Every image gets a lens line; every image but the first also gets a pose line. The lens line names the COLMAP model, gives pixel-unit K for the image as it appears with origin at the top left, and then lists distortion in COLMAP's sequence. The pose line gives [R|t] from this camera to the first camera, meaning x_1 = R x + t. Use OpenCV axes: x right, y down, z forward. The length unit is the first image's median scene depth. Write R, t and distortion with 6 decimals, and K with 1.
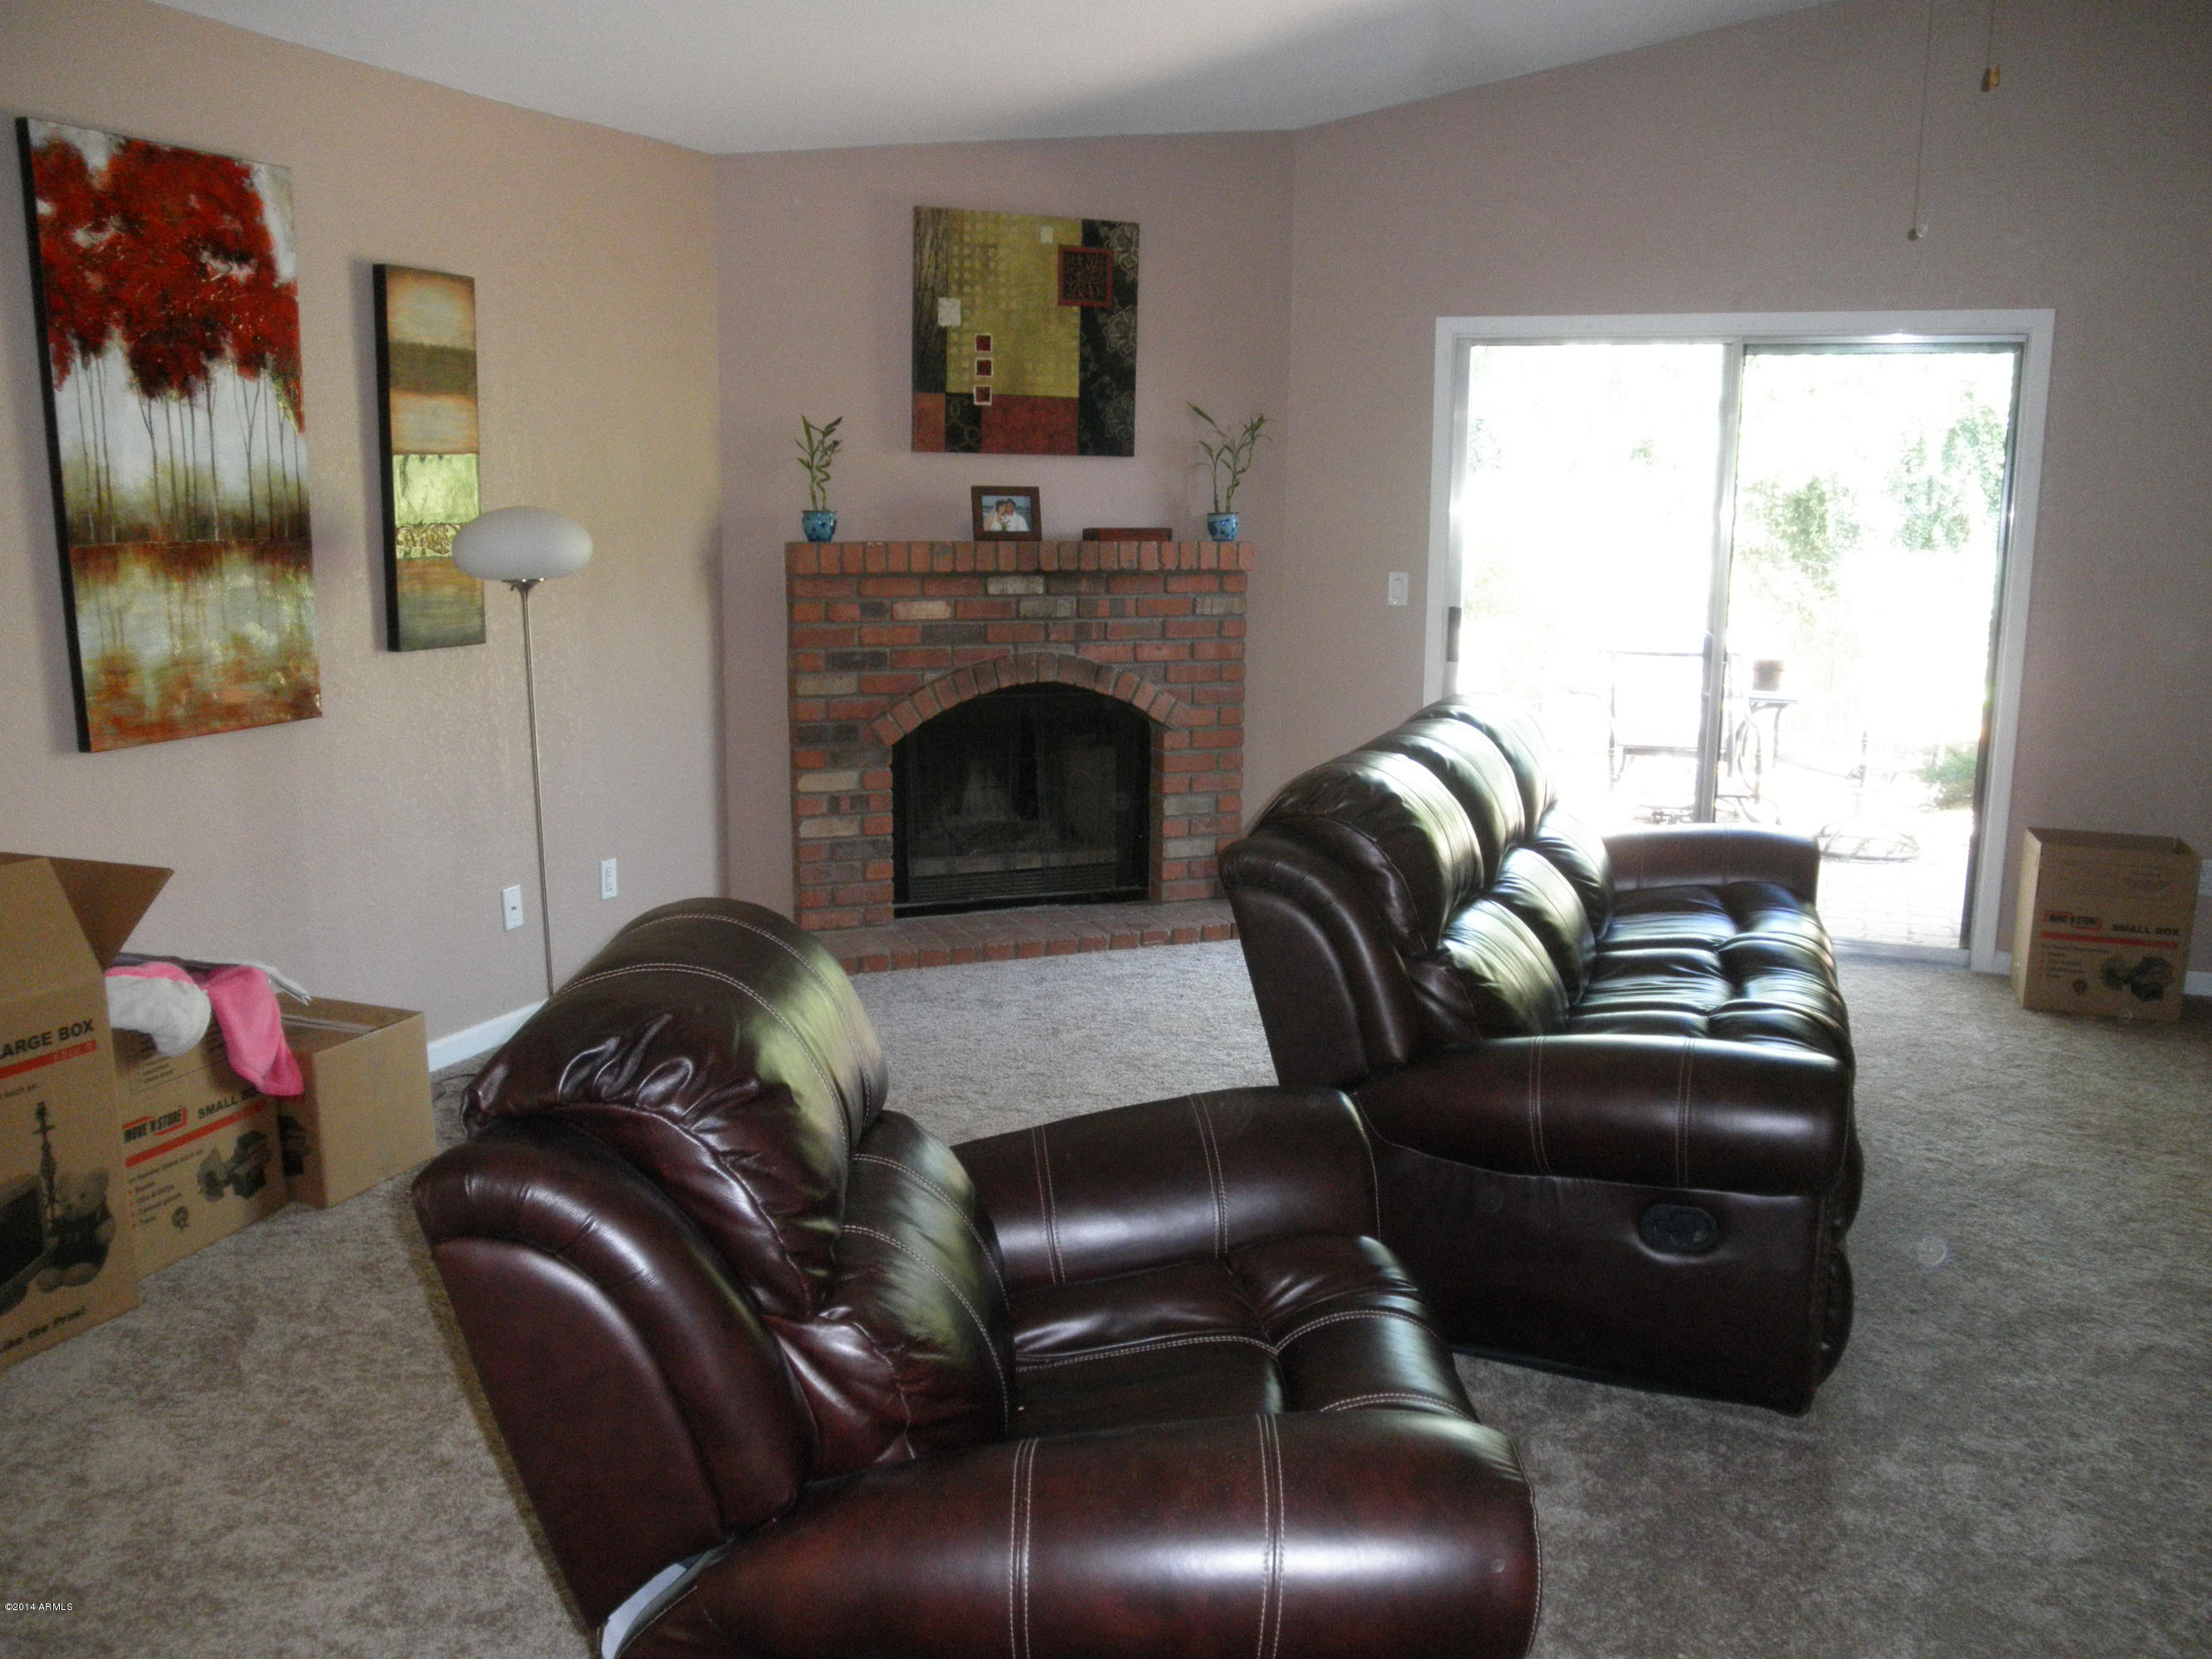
lens RADIAL K [[1821.2, 0, 1107.9], [0, 1821.2, 843.4], [0, 0, 1]] dist [-0.131502, 0.105331]
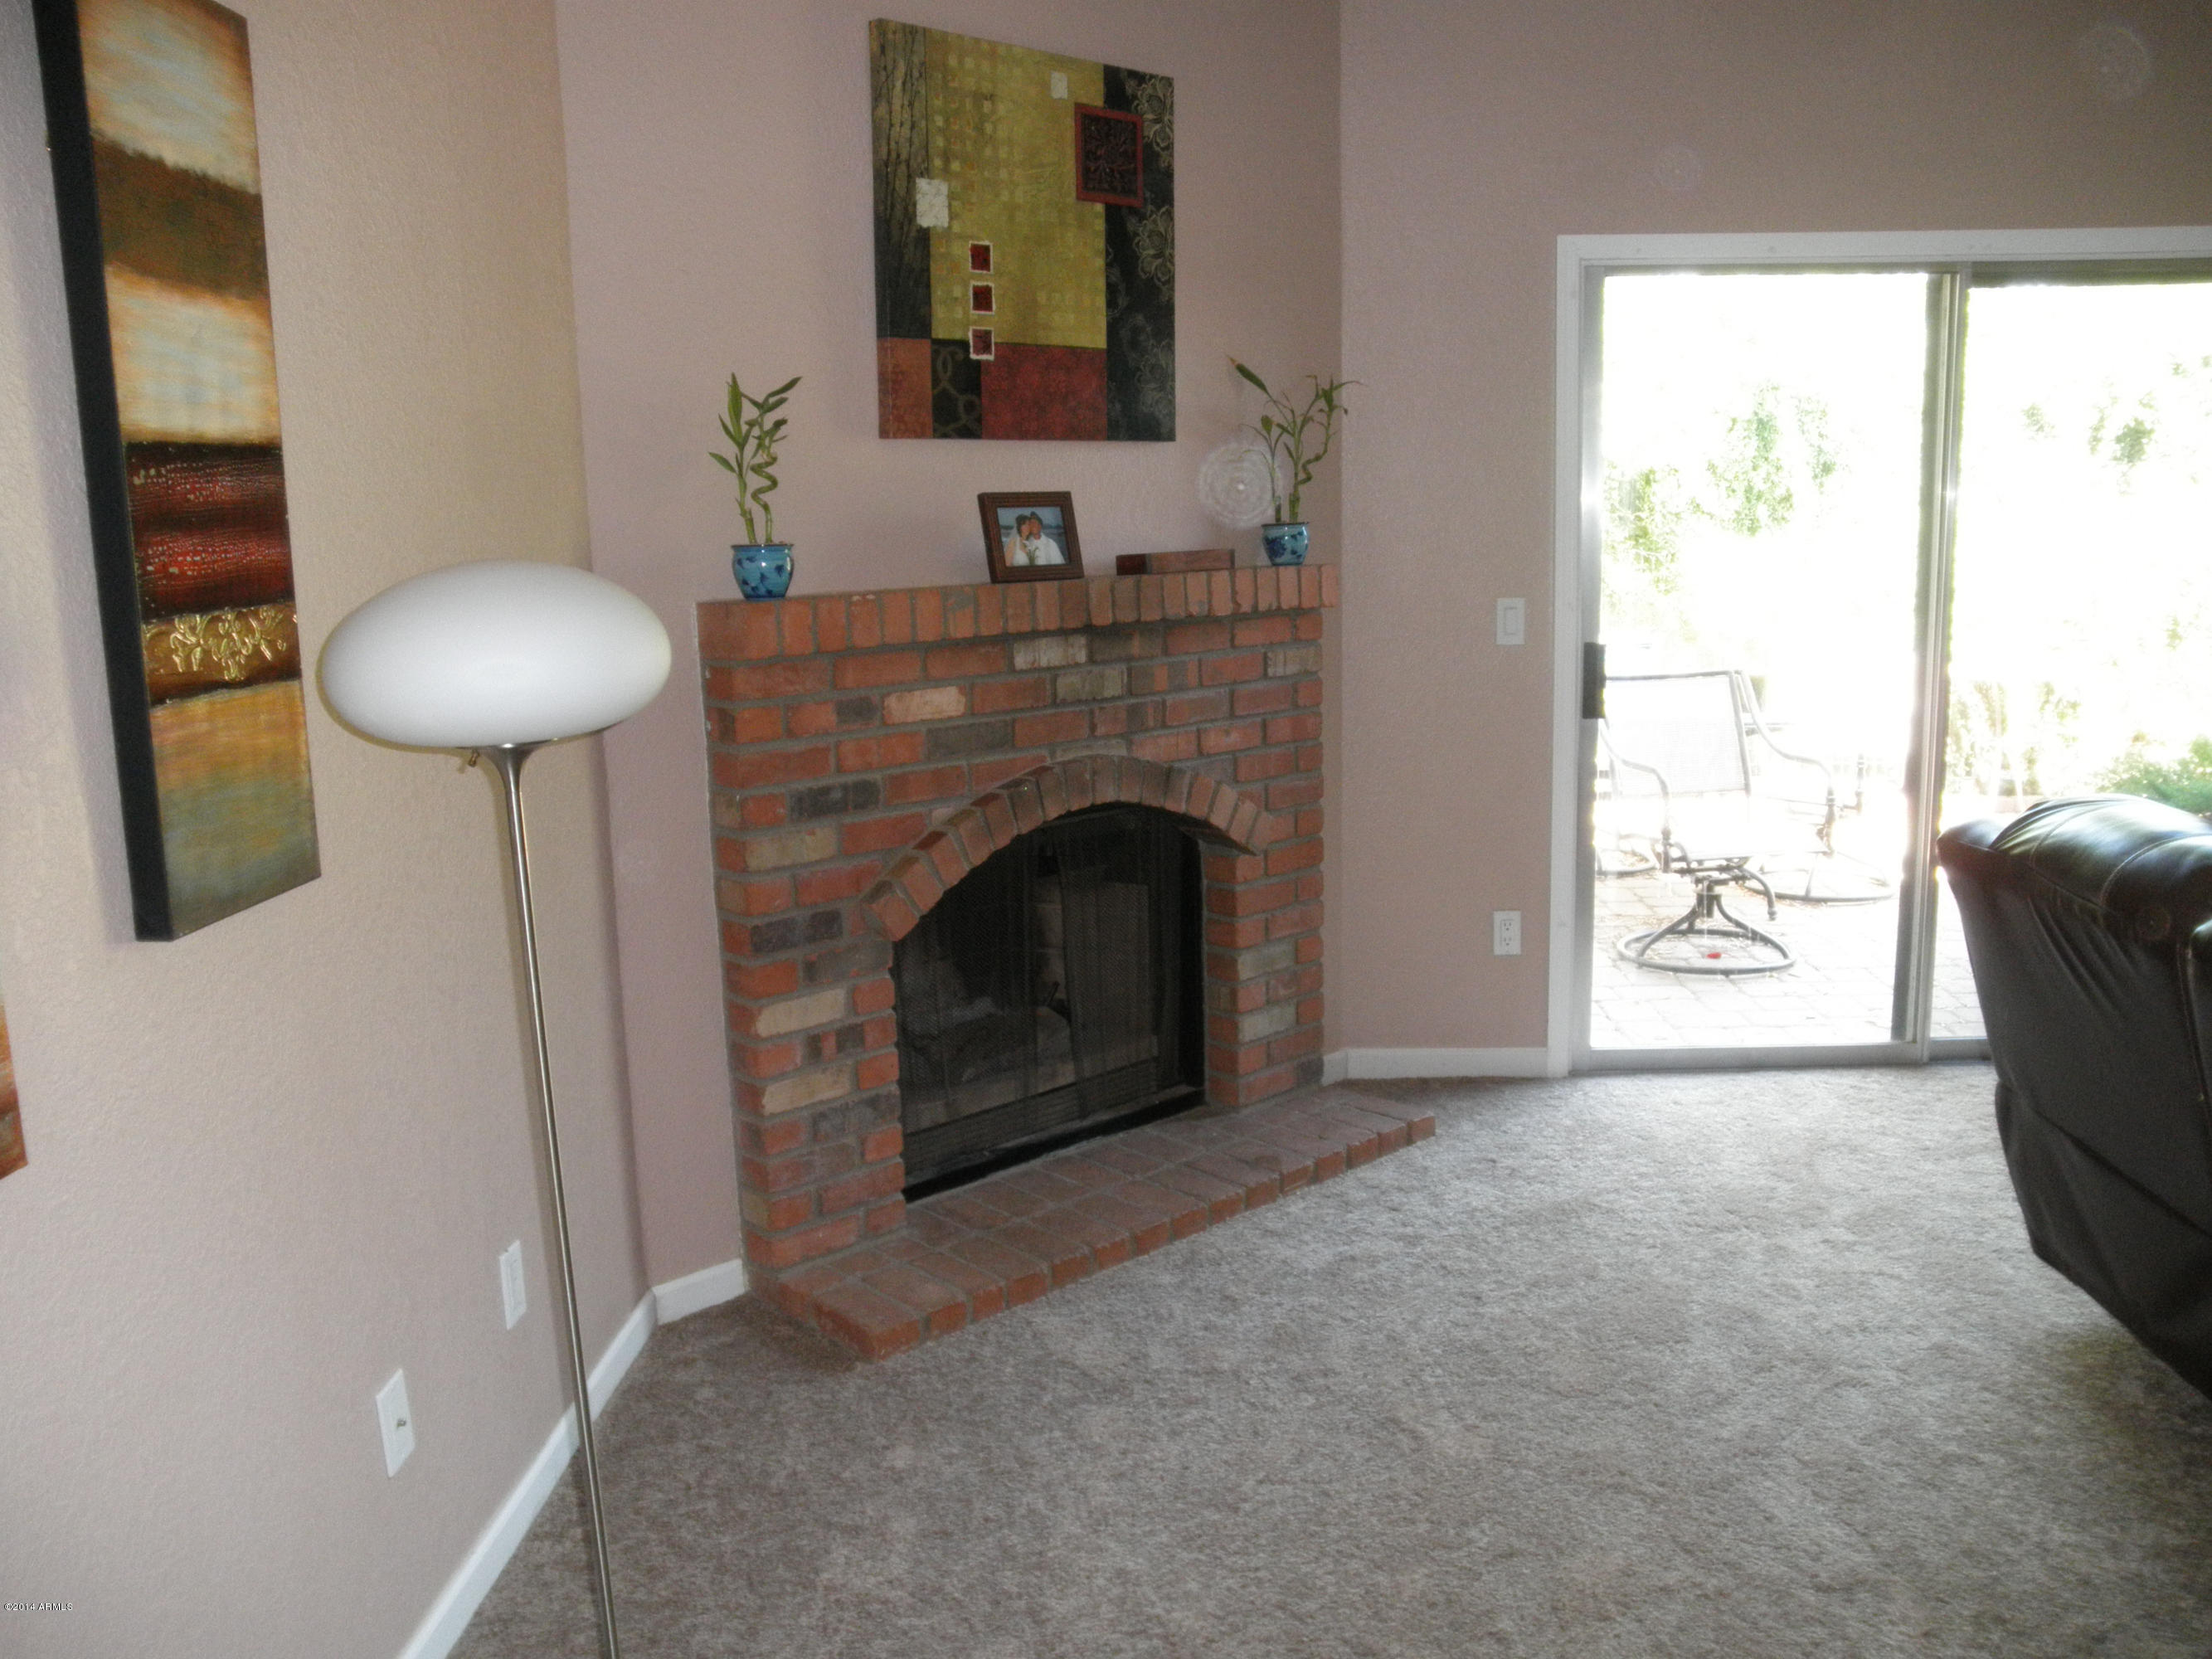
lens RADIAL K [[1821.2, 0, 1107.9], [0, 1821.2, 843.4], [0, 0, 1]] dist [-0.131502, 0.105331]
pose [[0.936276, -0.096936, 0.337624, -0.249722], [0.097805, 0.995100, 0.014481, -0.085303], [-0.337374, 0.019463, 0.941170, 0.417376]]
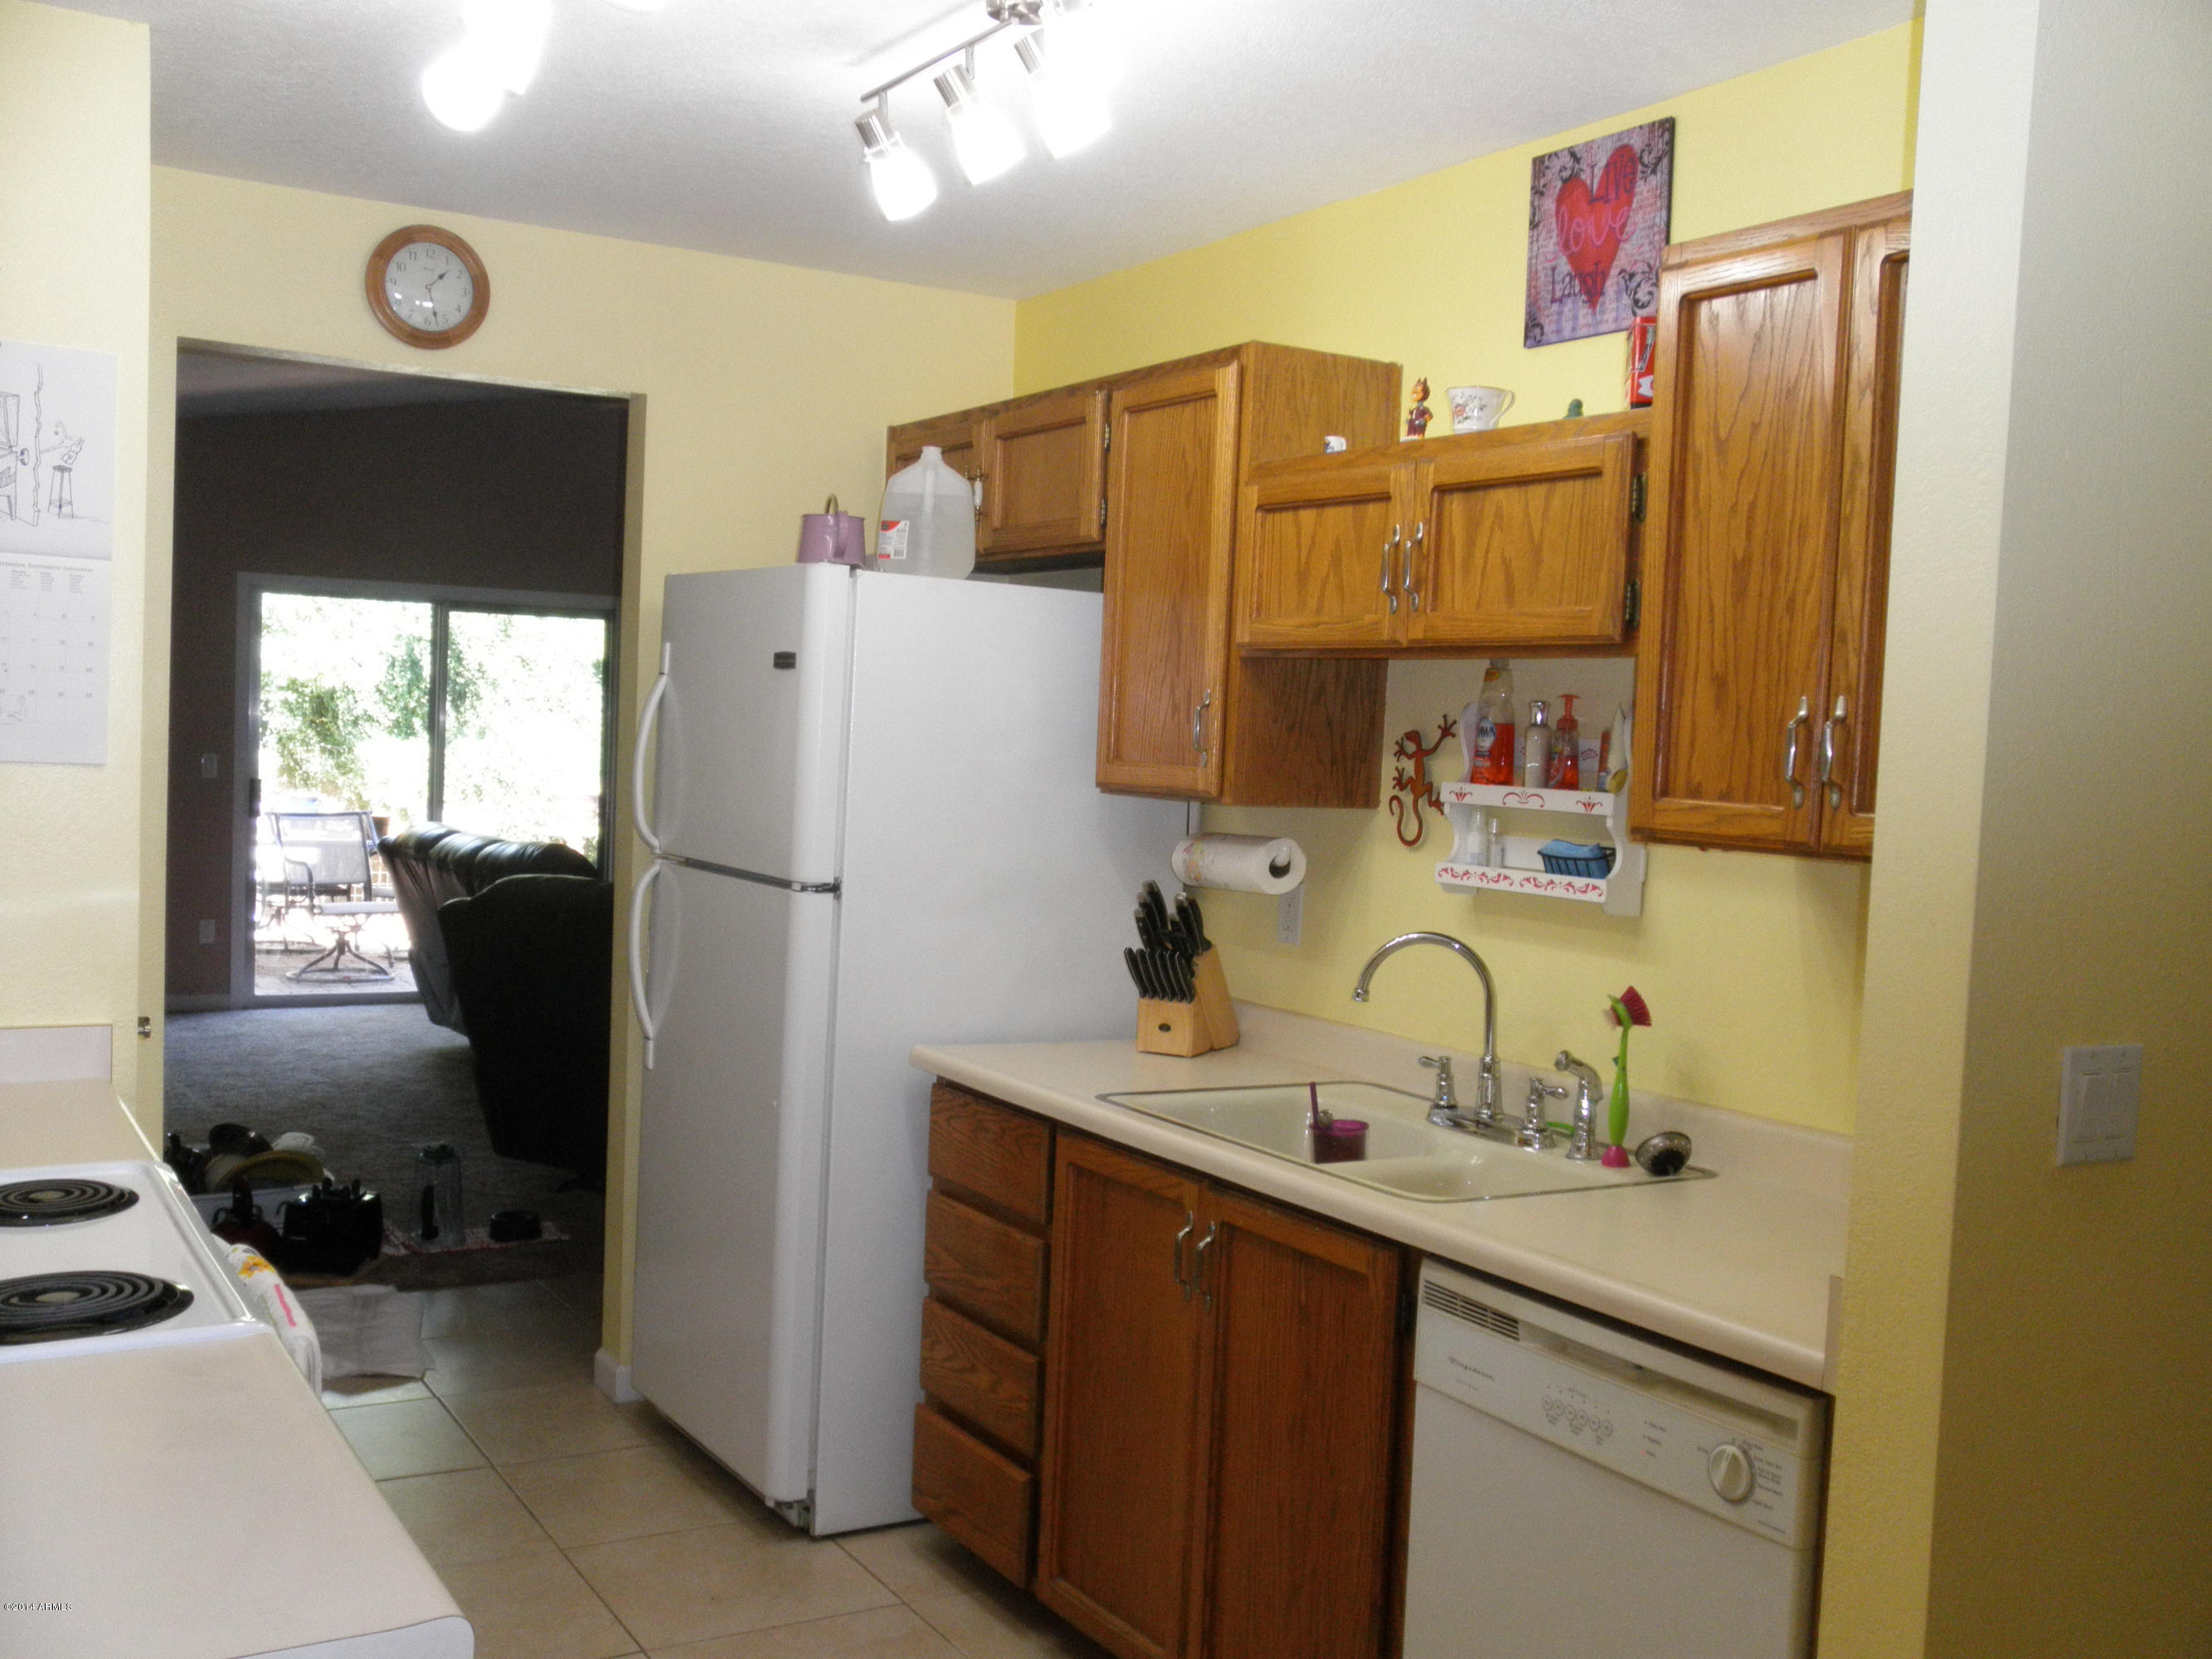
lens RADIAL K [[2171.4, 0, 1096.7], [0, 2171.4, 822.4], [0, 0, 1]] dist [-0.006880, 0.112097]
pose [[0.600066, -0.019237, 0.799719, -0.806962], [0.117699, 0.990954, -0.064477, 0.094814], [-0.791244, 0.132817, 0.596902, -0.544488]]
